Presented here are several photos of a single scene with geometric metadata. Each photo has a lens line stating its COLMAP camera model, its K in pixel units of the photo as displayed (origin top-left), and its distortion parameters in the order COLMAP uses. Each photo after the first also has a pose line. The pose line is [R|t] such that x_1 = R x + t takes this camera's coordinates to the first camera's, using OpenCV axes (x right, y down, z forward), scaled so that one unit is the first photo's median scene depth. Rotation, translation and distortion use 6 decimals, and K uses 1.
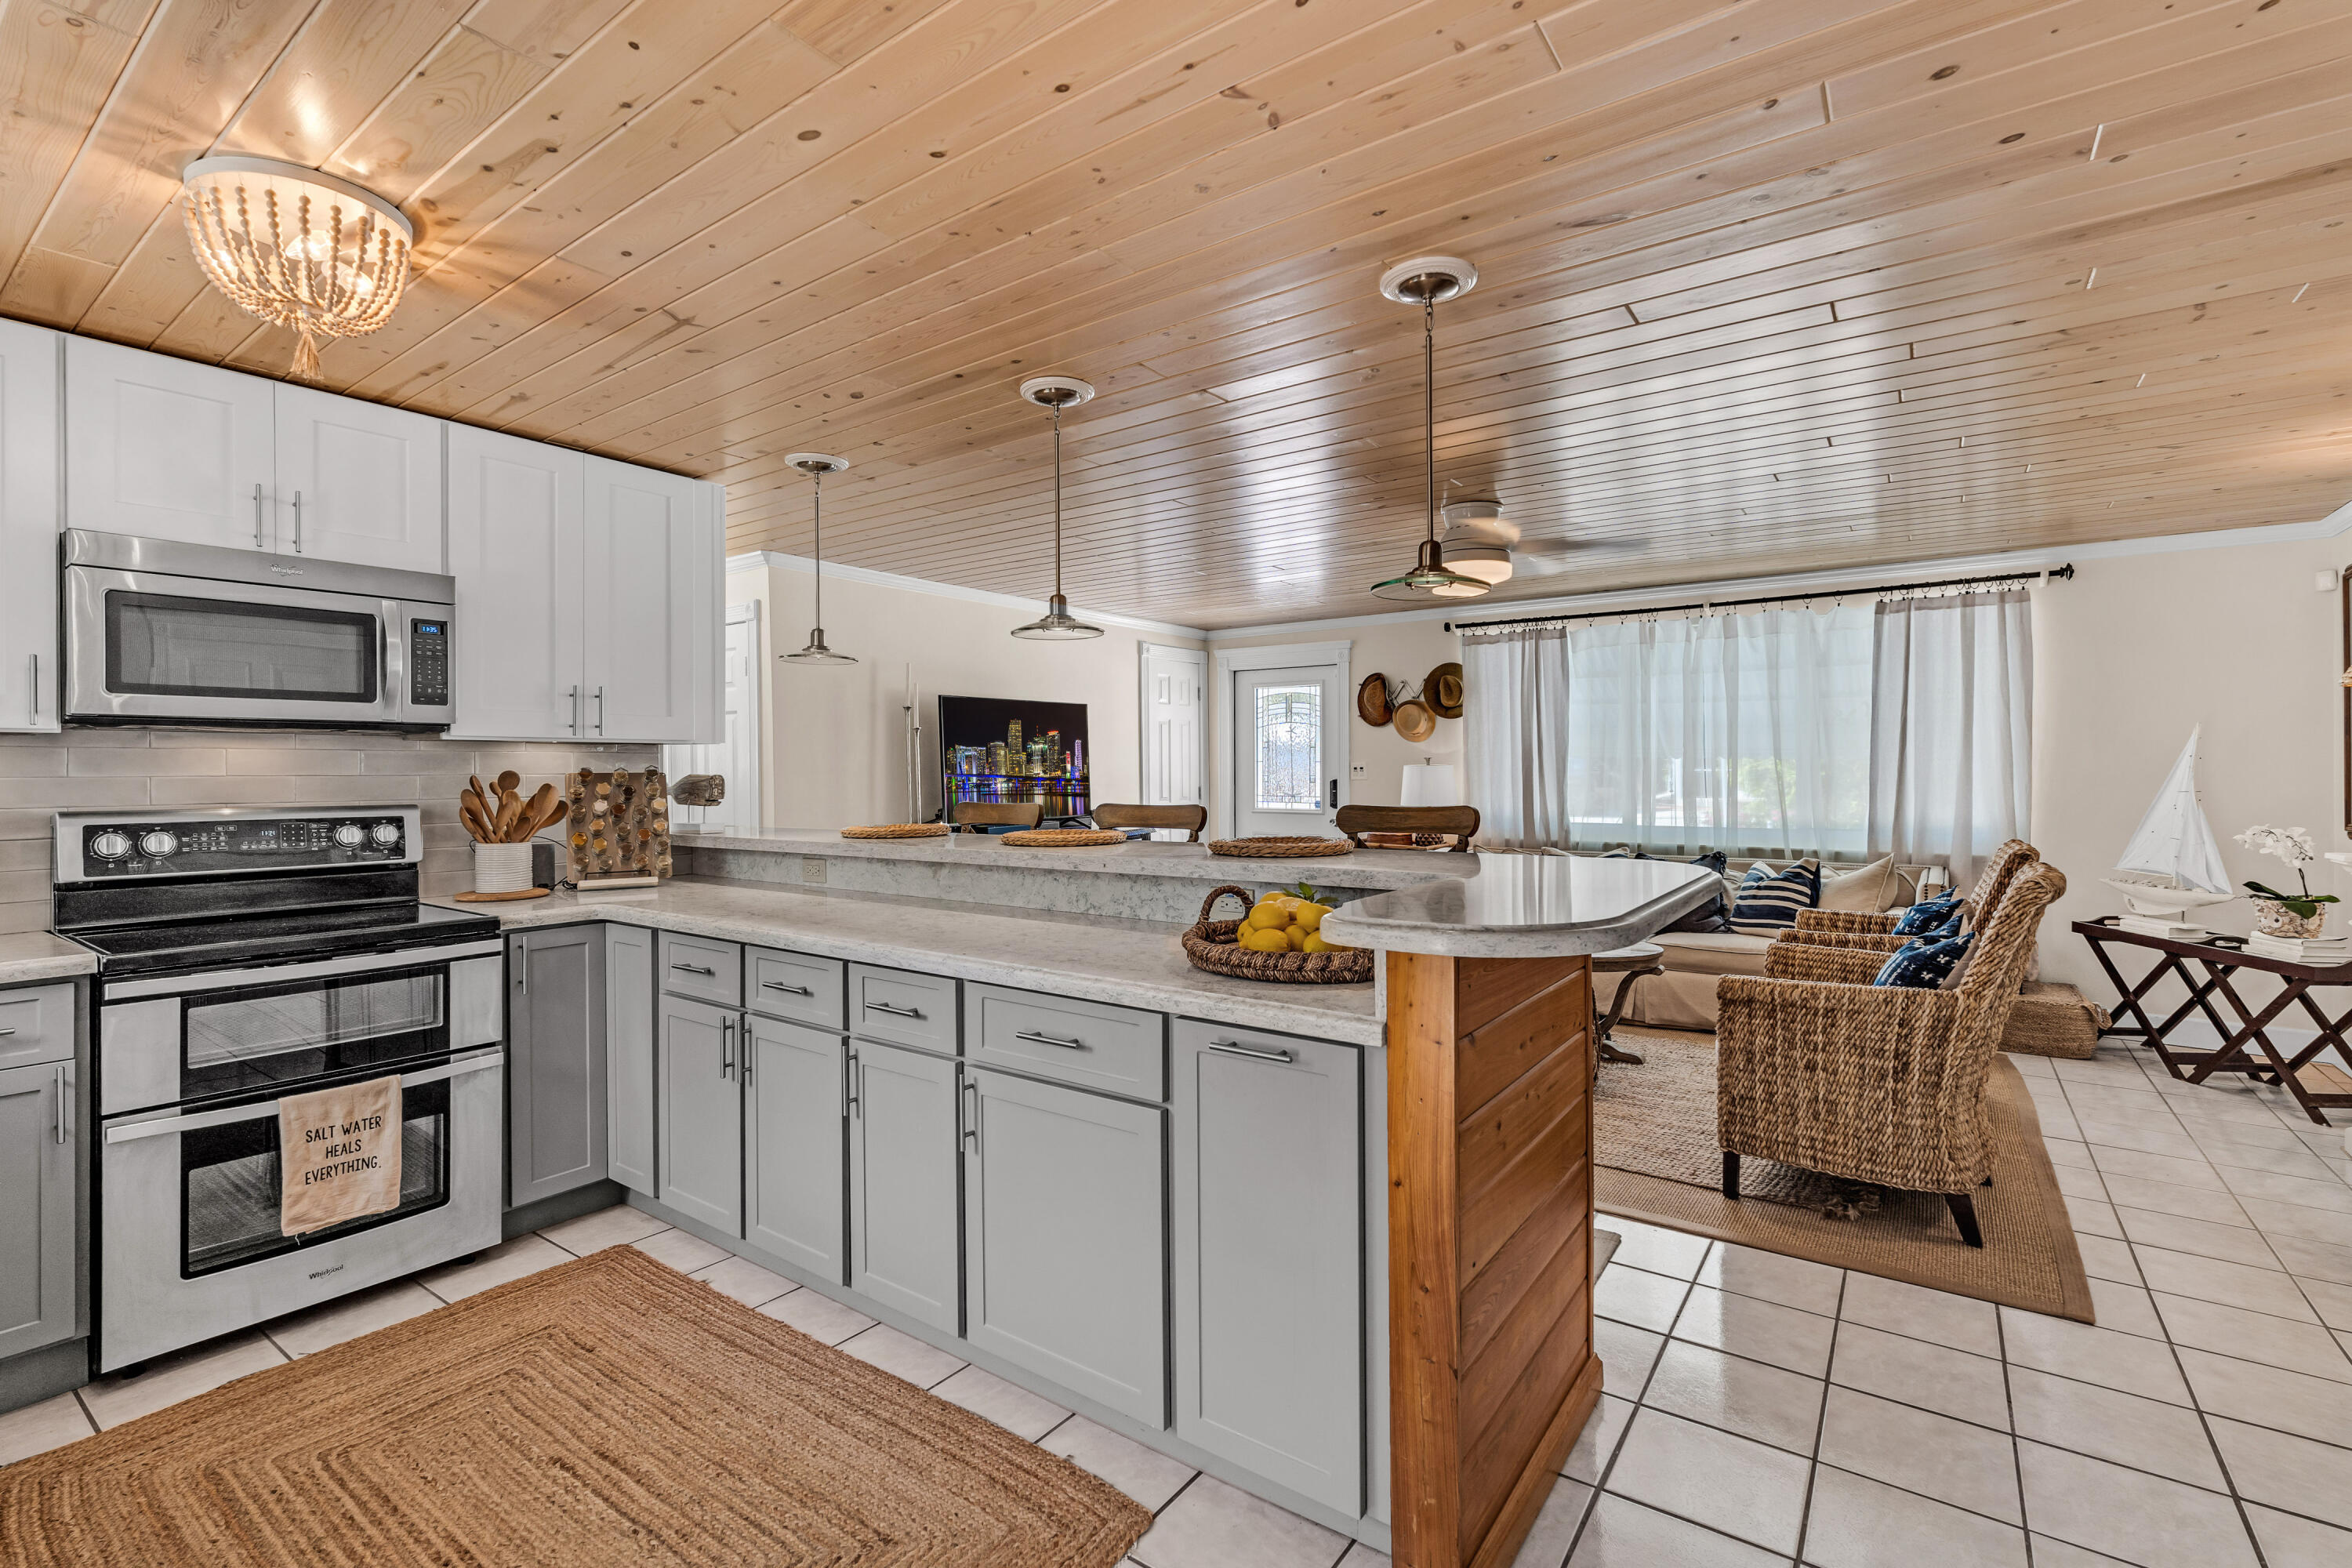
lens RADIAL K [[1042.5, 0, 1172.8], [0, 1042.5, 779.3], [0, 0, 1]] dist [-0.014024, 0.000054]
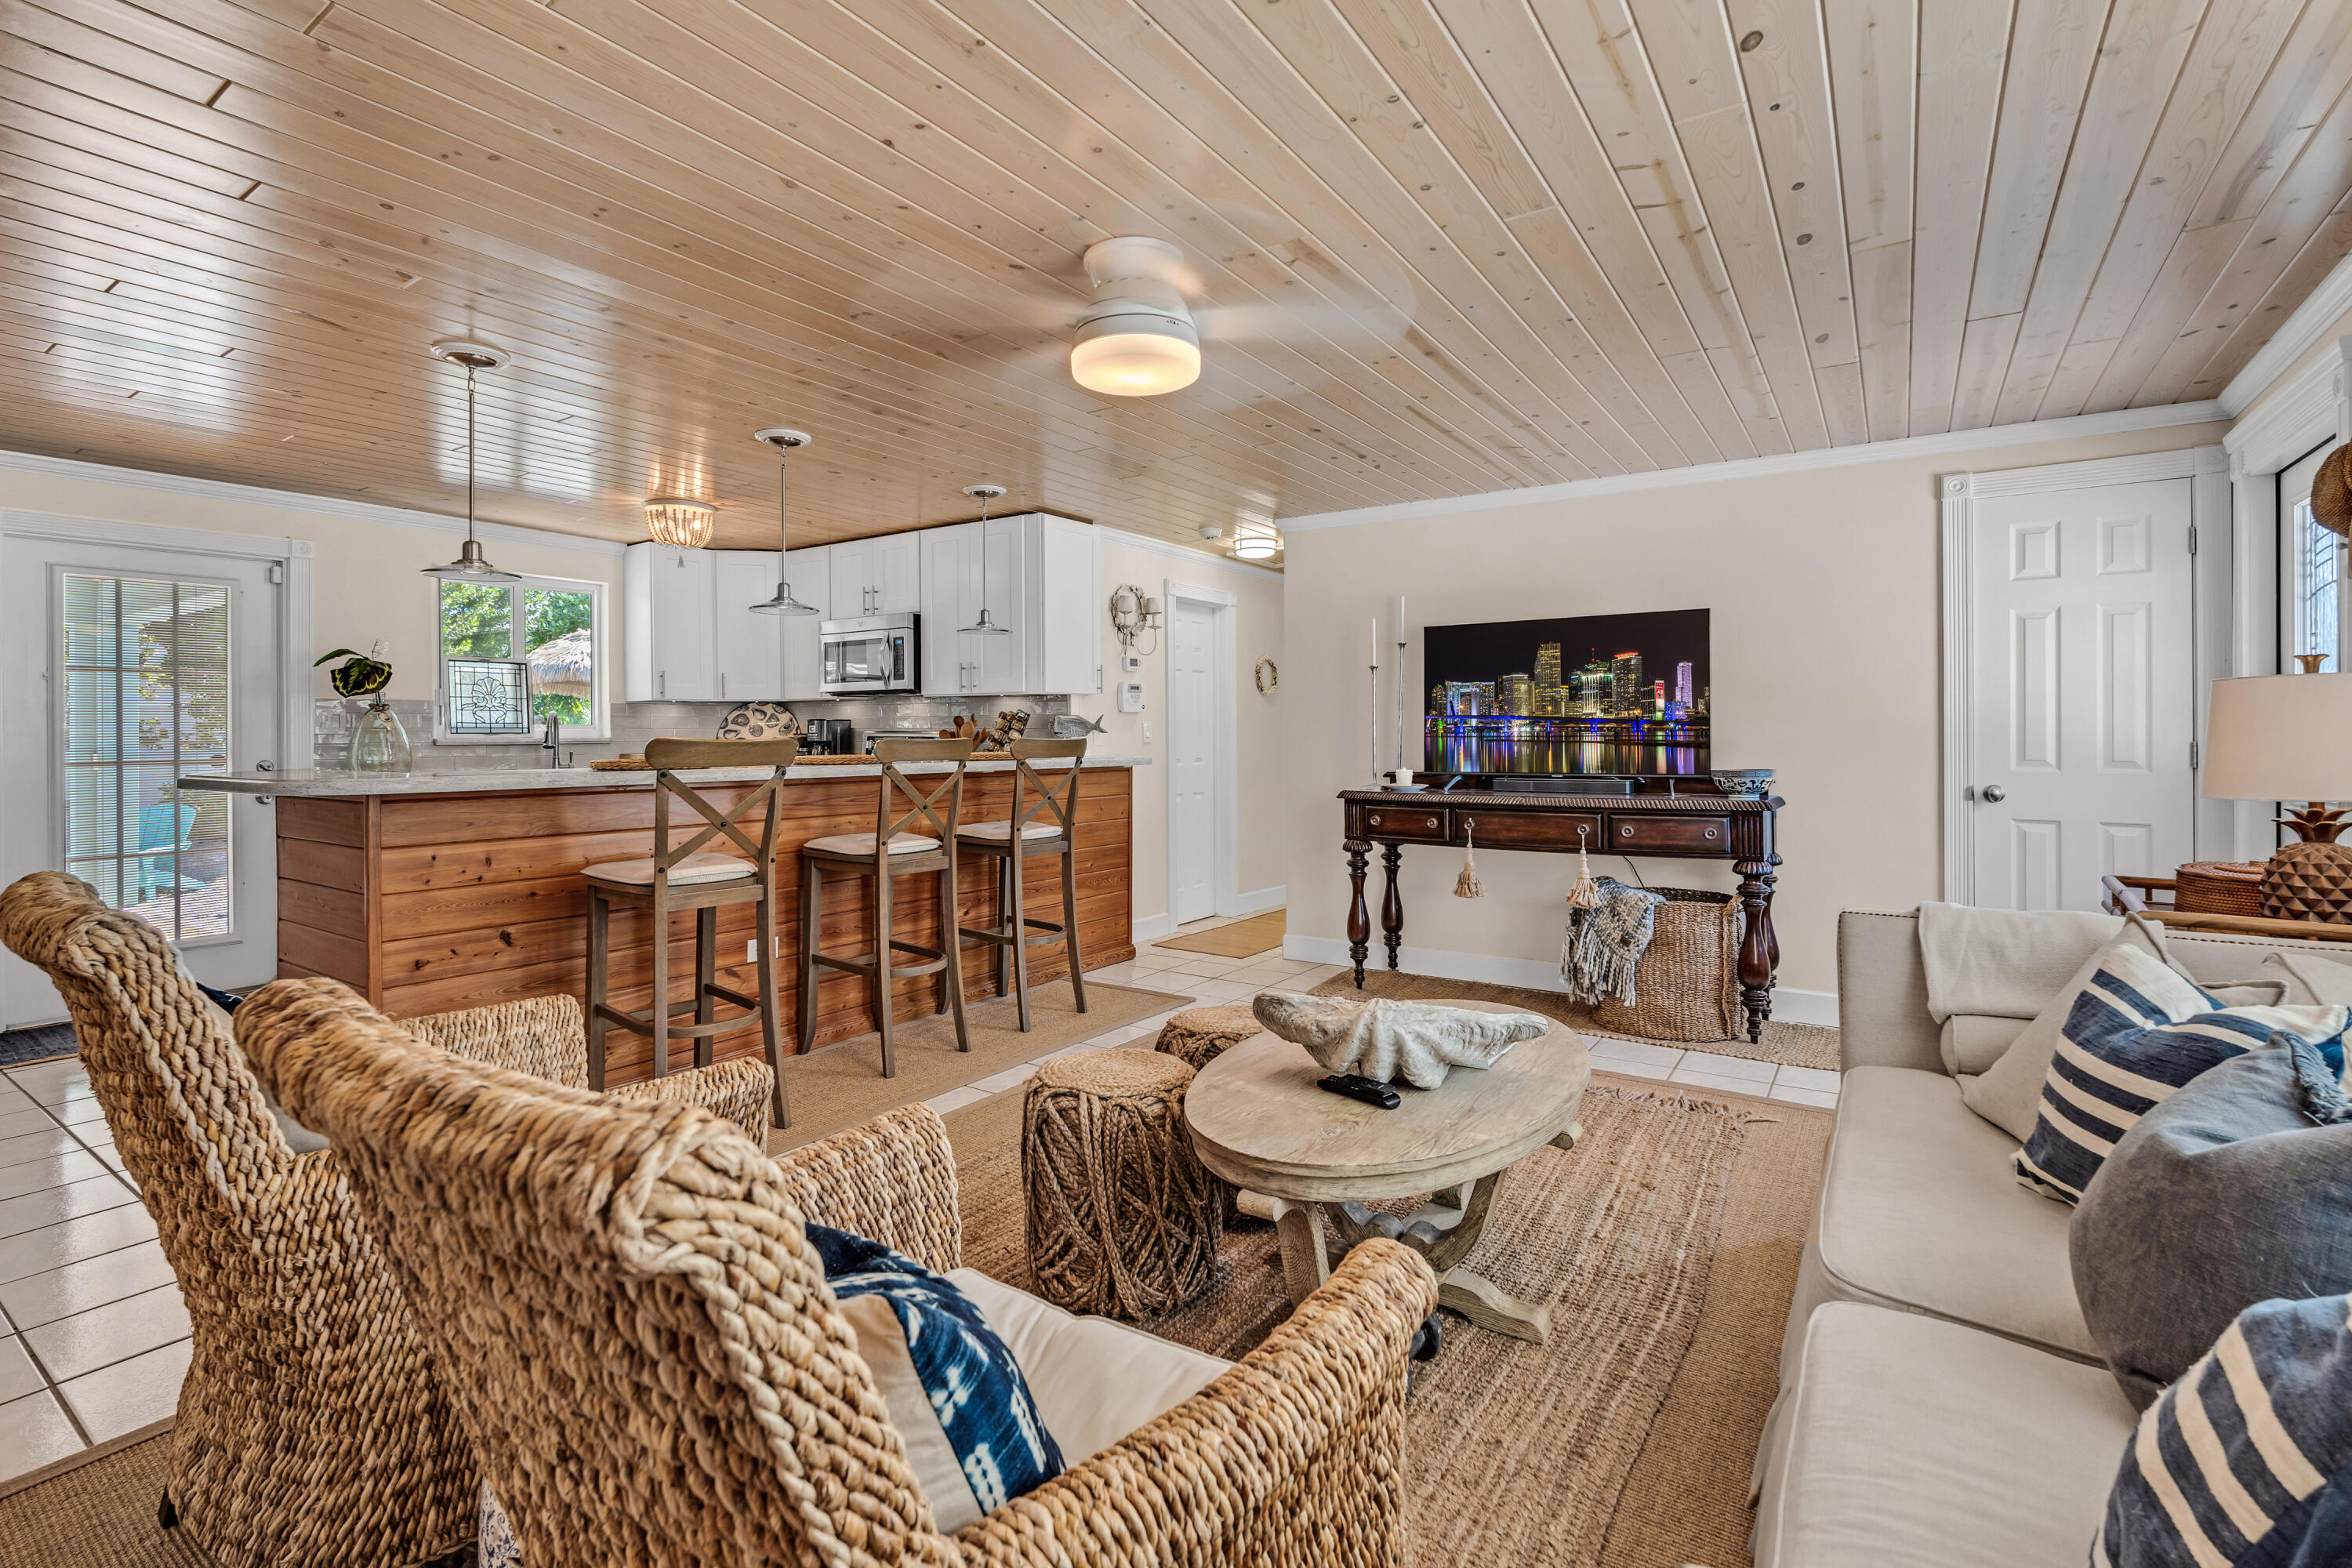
lens RADIAL K [[1059.4, 0, 1176.7], [0, 1059.4, 733.4], [0, 0, 1]] dist [-0.031330, 0.000057]
pose [[0.029310, 0.012959, -0.999486, 0.604361], [-0.005734, 0.999902, 0.012797, 0.000882], [0.999554, 0.005356, 0.029381, 0.682545]]
